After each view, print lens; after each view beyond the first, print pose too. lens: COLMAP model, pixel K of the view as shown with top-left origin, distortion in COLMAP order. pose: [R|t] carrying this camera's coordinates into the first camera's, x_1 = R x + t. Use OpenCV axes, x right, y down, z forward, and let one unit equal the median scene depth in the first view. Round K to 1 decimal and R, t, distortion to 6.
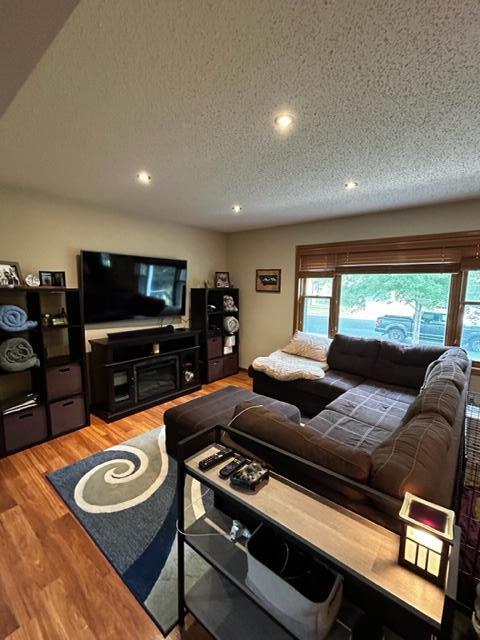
lens RADIAL K [[284.0, 0, 235.6], [0, 284.0, 322.5], [0, 0, 1]] dist [0.001863, 0.000959]
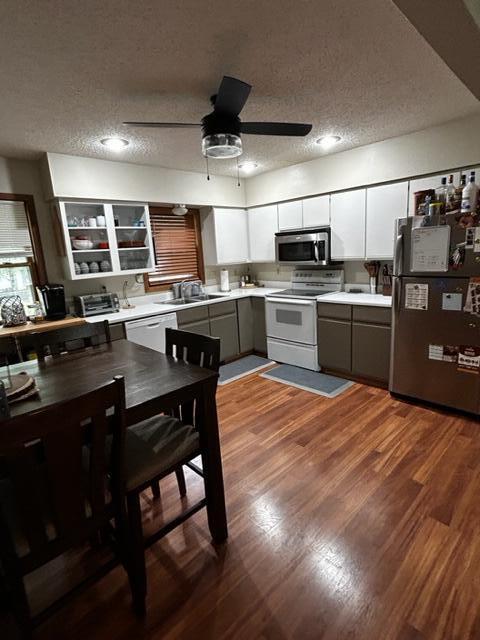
lens RADIAL K [[323.0, 0, 235.8], [0, 323.0, 319.5], [0, 0, 1]] dist [-0.010471, -0.002858]
pose [[-0.119393, 0.206092, -0.971222, 0.132856], [-0.068816, 0.974148, 0.215172, 0.003770], [0.990459, 0.092526, -0.102124, 0.053550]]
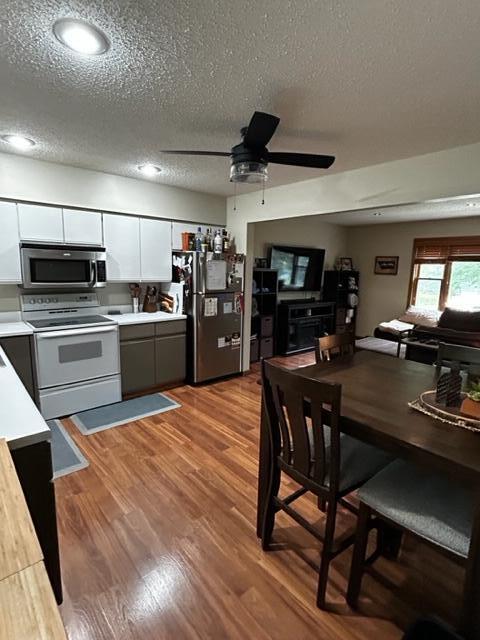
lens RADIAL K [[323.0, 0, 238.1], [0, 323.0, 320.3], [0, 0, 1]] dist [-0.010471, -0.002858]
pose [[0.985807, 0.041443, -0.162687, -0.307167], [-0.036404, 0.998764, 0.033835, 0.074995], [0.163888, -0.027432, 0.986098, -0.550455]]
